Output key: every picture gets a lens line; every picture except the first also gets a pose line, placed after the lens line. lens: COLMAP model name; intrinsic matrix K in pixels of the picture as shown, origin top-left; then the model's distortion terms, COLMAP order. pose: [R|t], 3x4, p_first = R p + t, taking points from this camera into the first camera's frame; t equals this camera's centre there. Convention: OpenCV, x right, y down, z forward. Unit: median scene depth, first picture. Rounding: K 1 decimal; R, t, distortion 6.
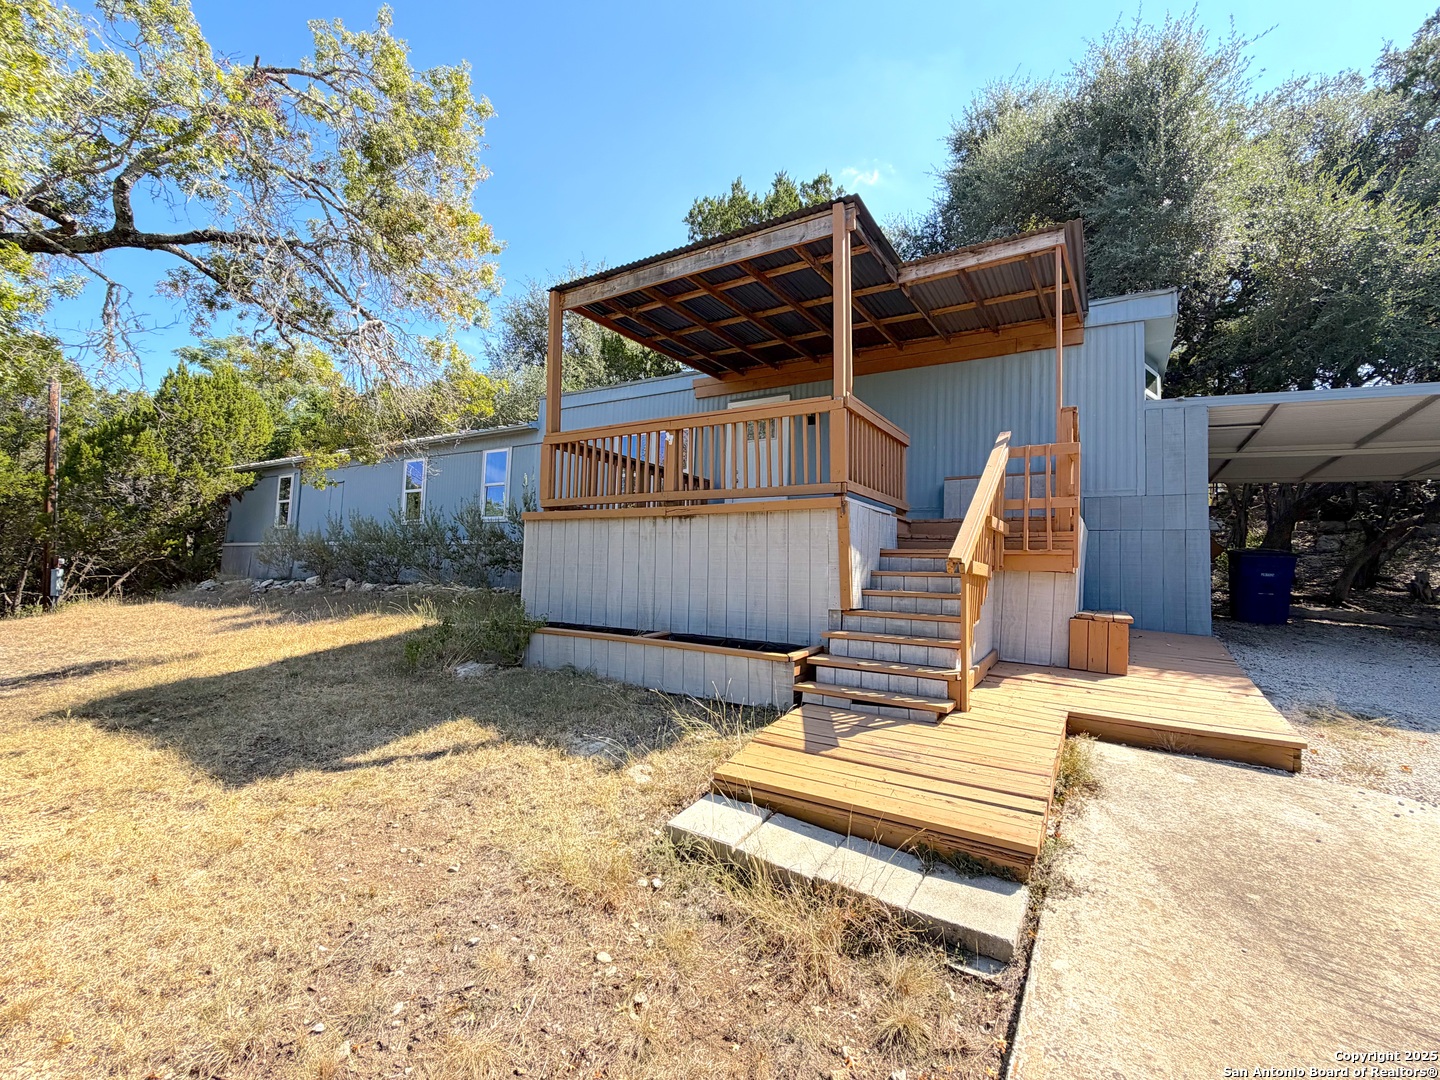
lens RADIAL K [[630.6, 0, 720.2], [0, 630.6, 540.0], [0, 0, 1]] dist [-0.005035, -0.000281]
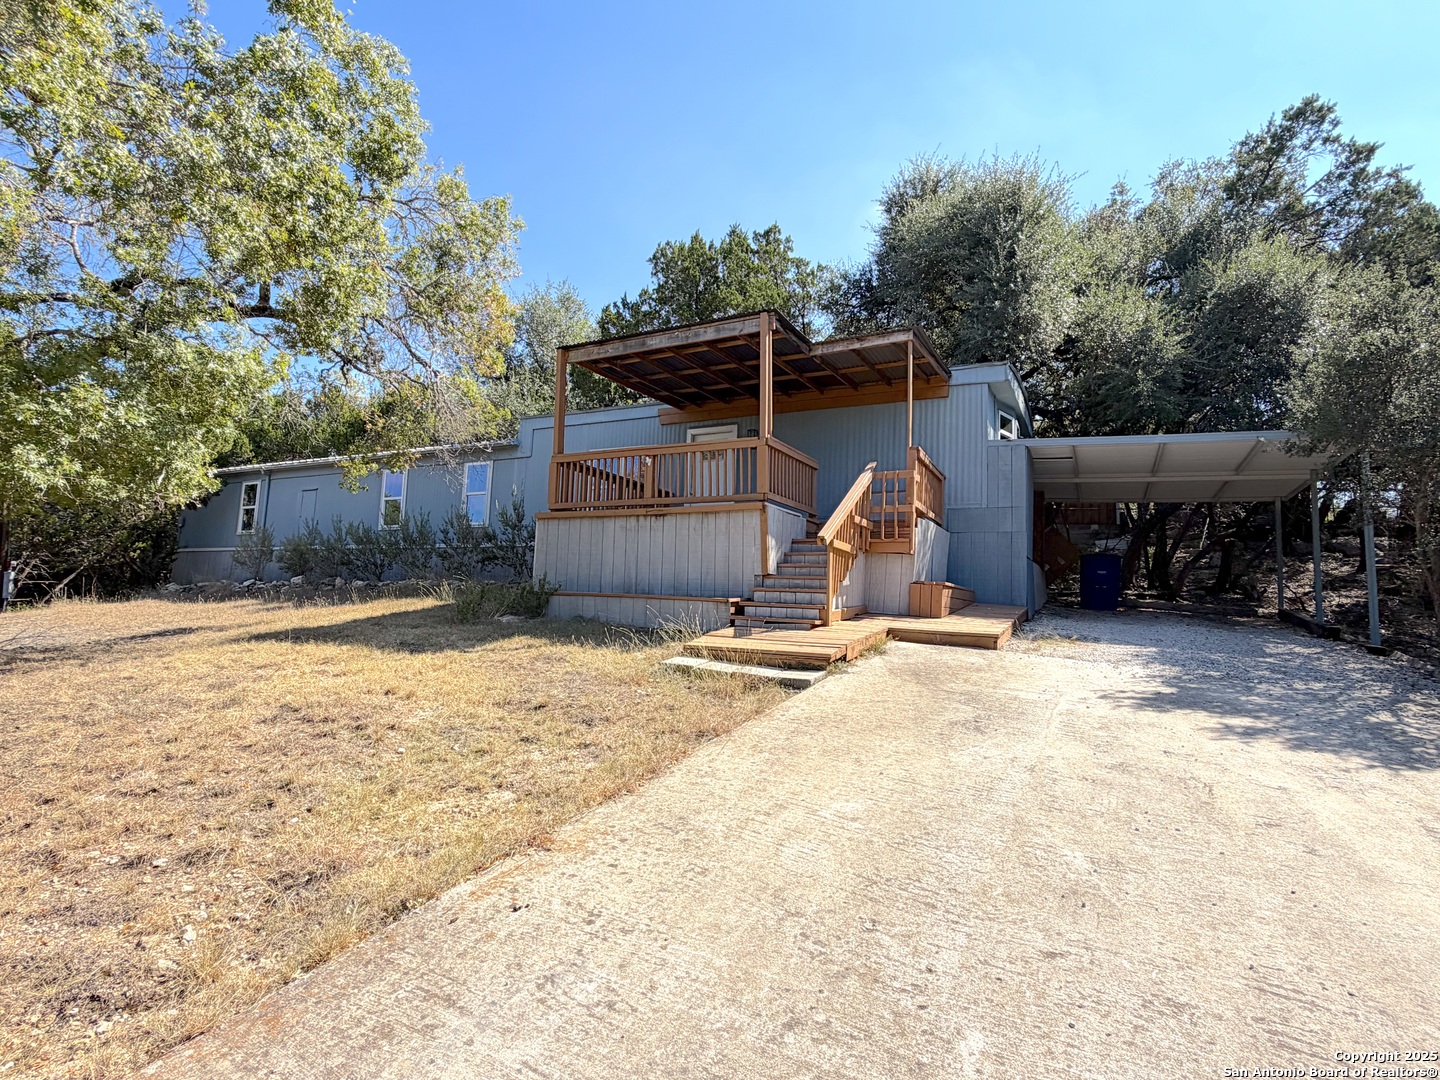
lens RADIAL K [[712.4, 0, 719.3], [0, 712.4, 537.9], [0, 0, 1]] dist [-0.001853, -0.000235]
pose [[0.997567, 0.013071, 0.068472, -0.024602], [-0.010469, 0.999214, -0.038224, 0.062502], [-0.068918, 0.037414, 0.996921, -0.528618]]
